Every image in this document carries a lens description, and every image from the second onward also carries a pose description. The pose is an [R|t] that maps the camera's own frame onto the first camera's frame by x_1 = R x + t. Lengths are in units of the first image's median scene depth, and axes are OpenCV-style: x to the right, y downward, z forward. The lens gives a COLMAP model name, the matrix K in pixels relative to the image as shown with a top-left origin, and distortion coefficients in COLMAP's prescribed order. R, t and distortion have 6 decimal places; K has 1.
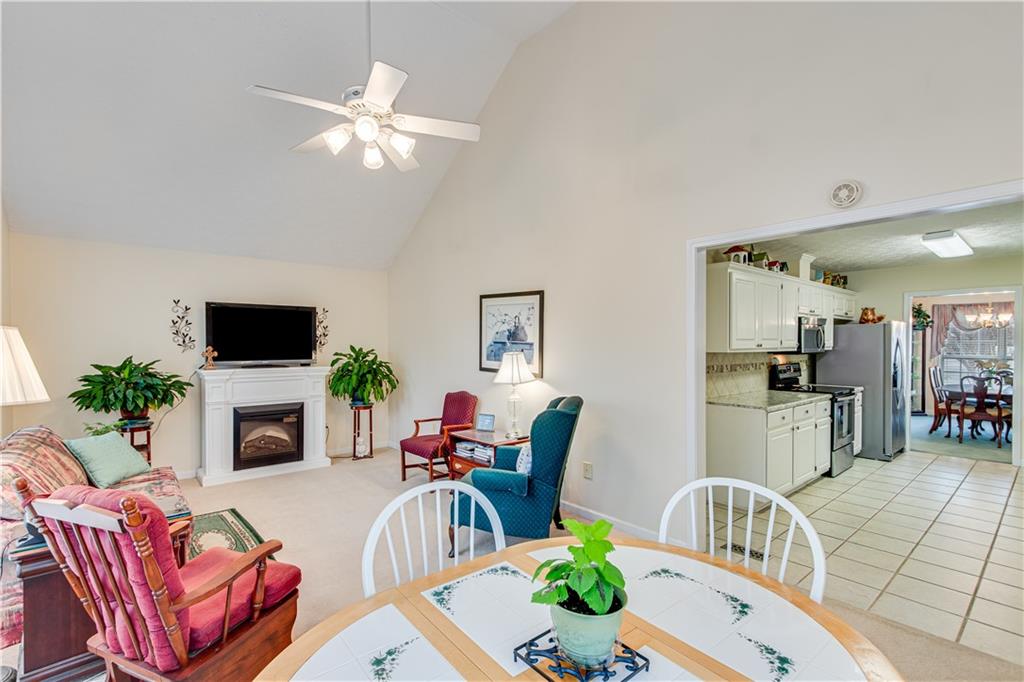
lens RADIAL K [[469.8, 0, 497.9], [0, 469.8, 350.2], [0, 0, 1]] dist [0.000211, -0.000150]
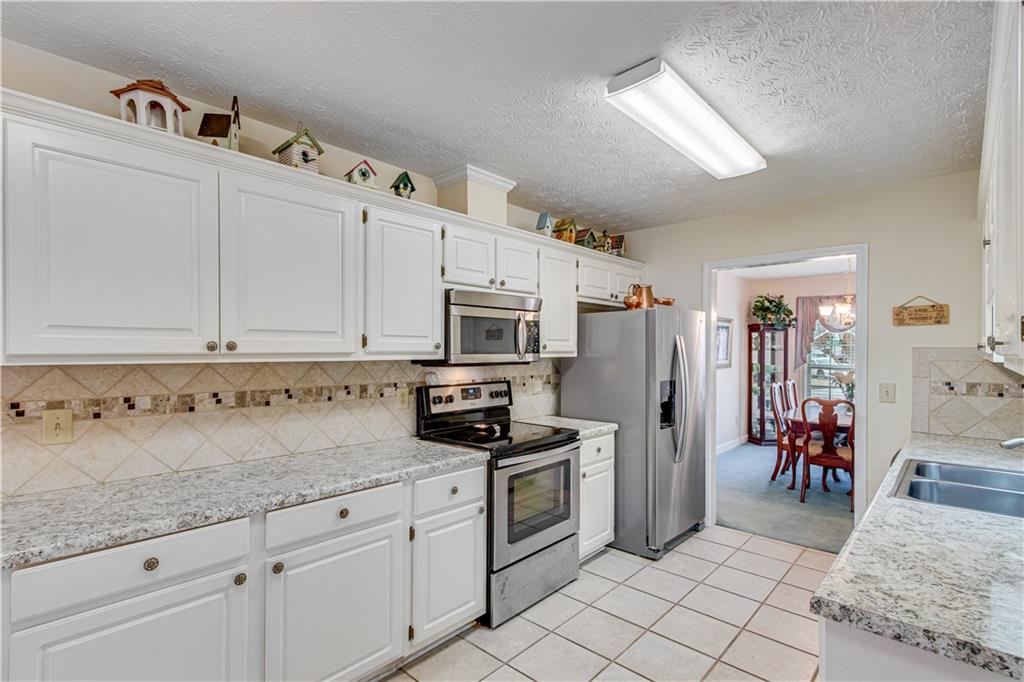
lens RADIAL K [[490.8, 0, 498.8], [0, 490.8, 352.9], [0, 0, 1]] dist [0.004921, -0.000065]
pose [[0.992827, 0.002054, 0.119540, 0.564780], [-0.001157, 0.999971, -0.007573, -0.001287], [-0.119552, 0.007381, 0.992800, 0.435756]]
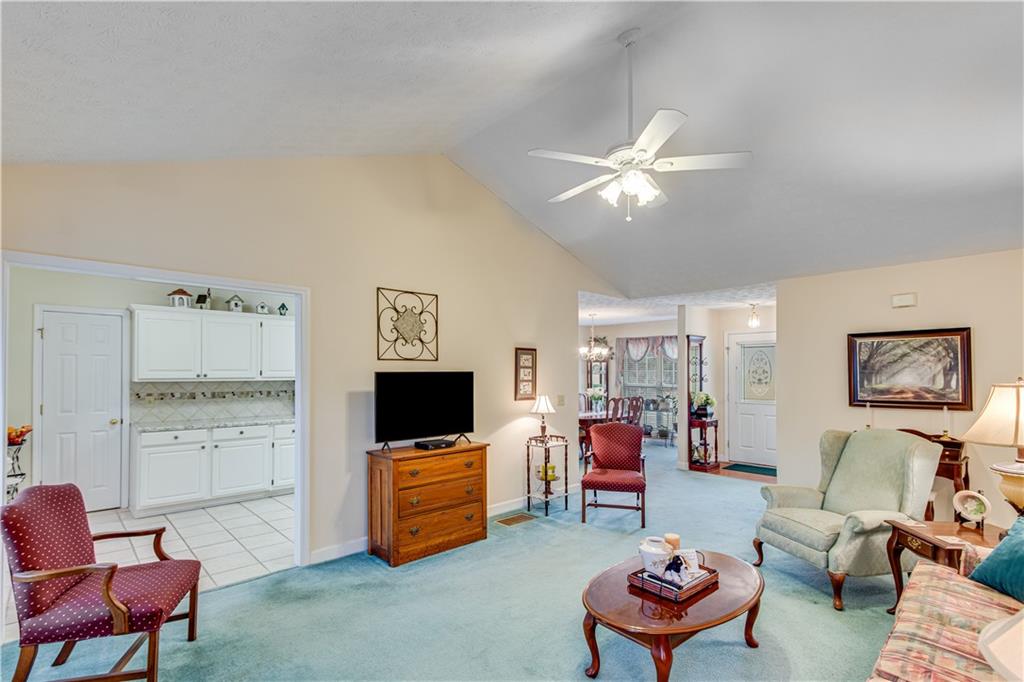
lens RADIAL K [[485.5, 0, 506.1], [0, 485.5, 368.8], [0, 0, 1]] dist [0.000158, 0.000020]
pose [[0.998669, 0.001051, 0.051567, 0.957207], [0.000081, 0.999759, -0.021958, -0.000234], [-0.051578, 0.021933, 0.998428, -0.183929]]
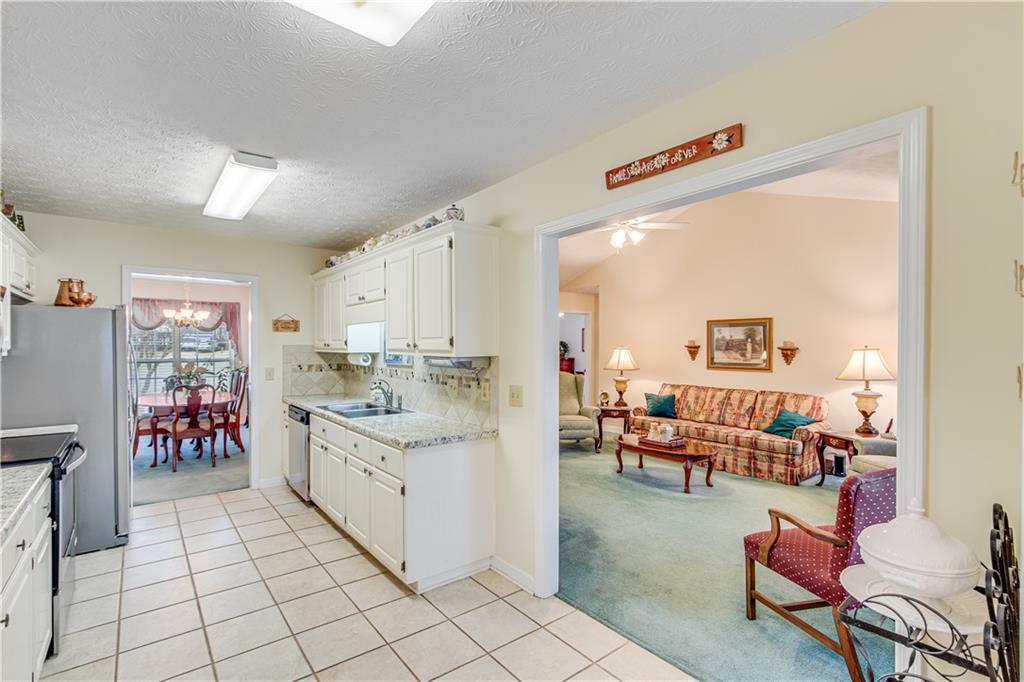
lens RADIAL K [[469.8, 0, 497.9], [0, 469.8, 350.2], [0, 0, 1]] dist [0.000211, -0.000150]
pose [[0.039696, -0.008906, 0.999172, 0.260277], [0.012955, 0.999881, 0.008397, -0.004546], [-0.999128, 0.012611, 0.039806, 0.494501]]
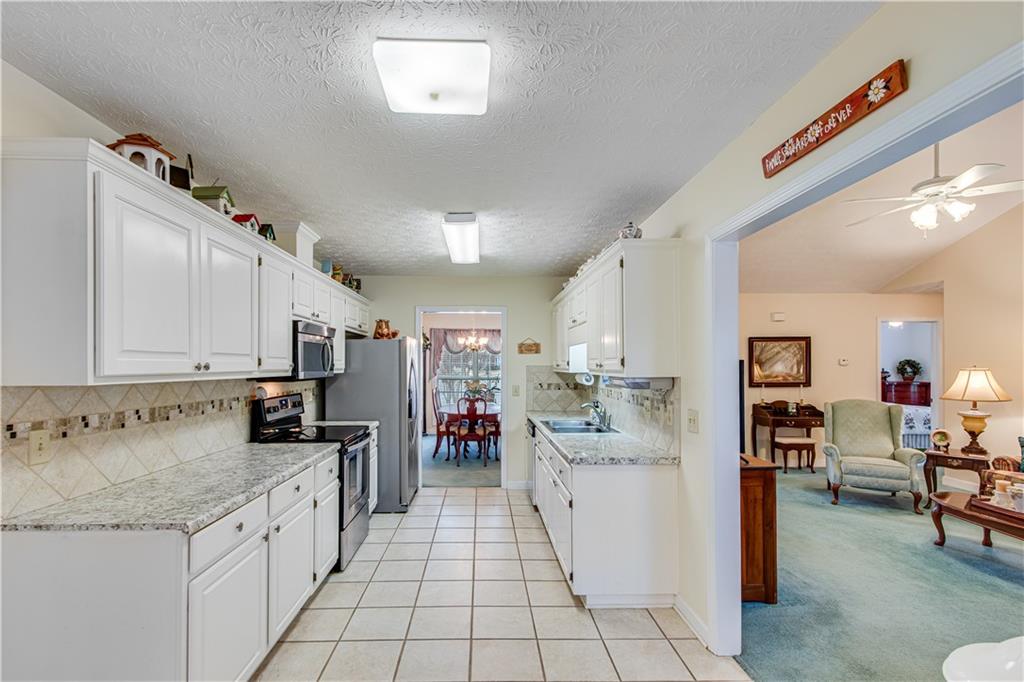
lens RADIAL K [[481.8, 0, 490.5], [0, 481.8, 362.4], [0, 0, 1]] dist [0.000749, -0.000367]
pose [[0.625152, 0.006259, 0.780478, 0.275194], [0.010541, 0.999809, -0.016461, -0.002678], [-0.780432, 0.018517, 0.624966, 0.361204]]
